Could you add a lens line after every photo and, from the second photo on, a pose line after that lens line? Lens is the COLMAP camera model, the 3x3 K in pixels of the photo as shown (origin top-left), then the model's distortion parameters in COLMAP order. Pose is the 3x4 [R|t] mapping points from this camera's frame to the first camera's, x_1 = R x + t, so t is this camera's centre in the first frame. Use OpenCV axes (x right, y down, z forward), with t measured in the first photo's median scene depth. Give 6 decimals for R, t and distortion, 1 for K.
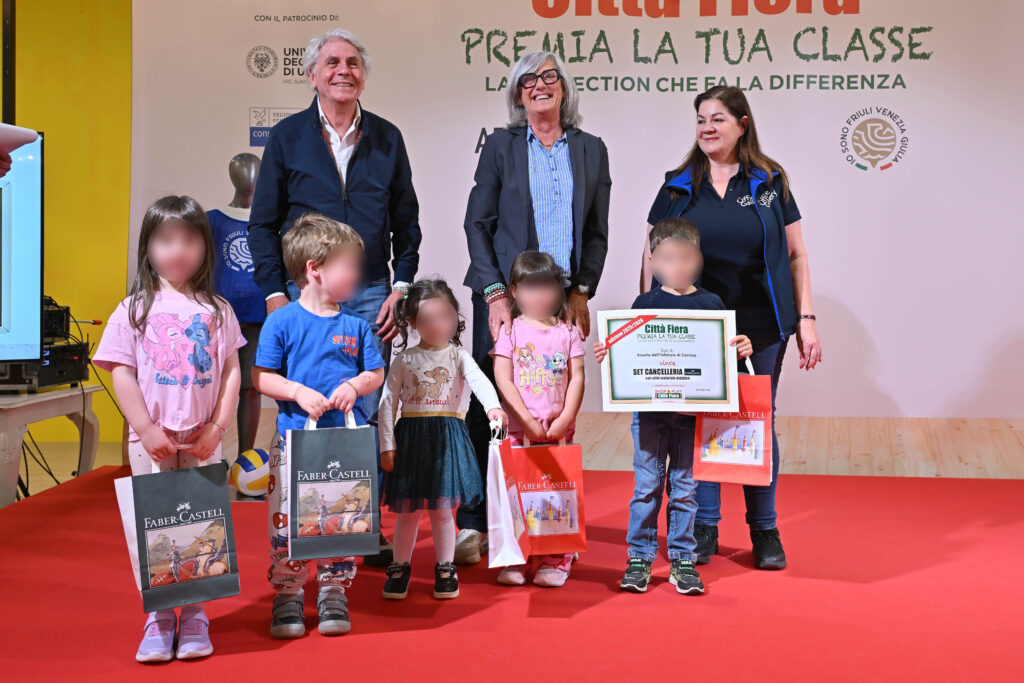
lens RADIAL K [[1053.4, 0, 510.2], [0, 1053.4, 282.6], [0, 0, 1]] dist [0.025912, 0.006926]
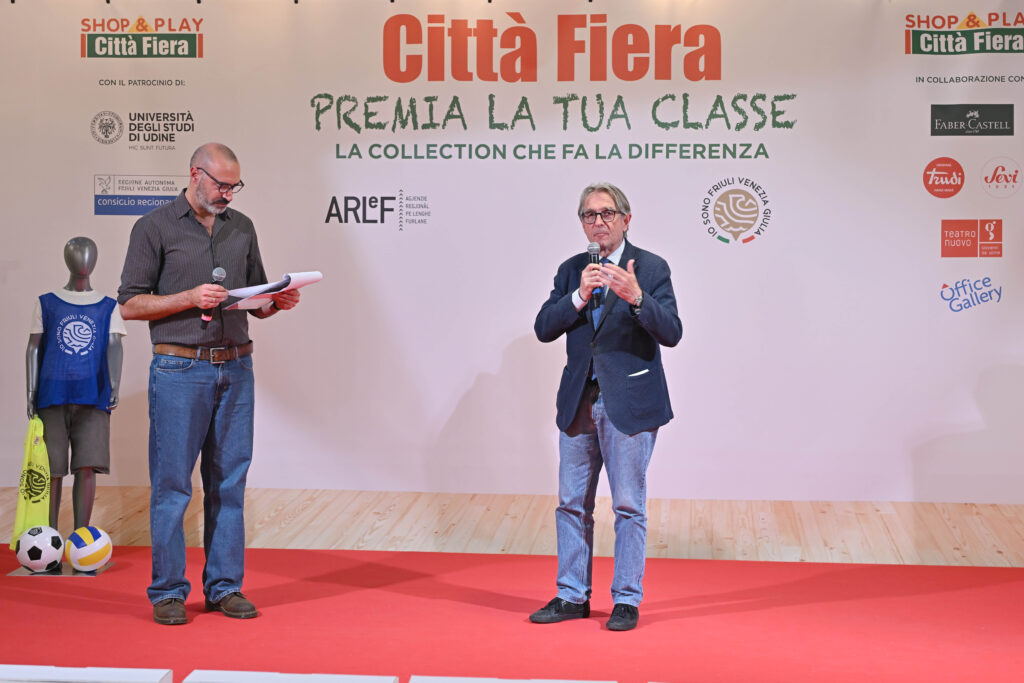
lens RADIAL K [[1529.0, 0, 501.6], [0, 1529.0, 309.1], [0, 0, 1]] dist [0.007910, 0.000000]
pose [[0.999307, 0.002601, -0.037142, 0.181916], [-0.001988, 0.999861, 0.016545, -0.068482], [0.037180, -0.016460, 0.999173, -0.394877]]
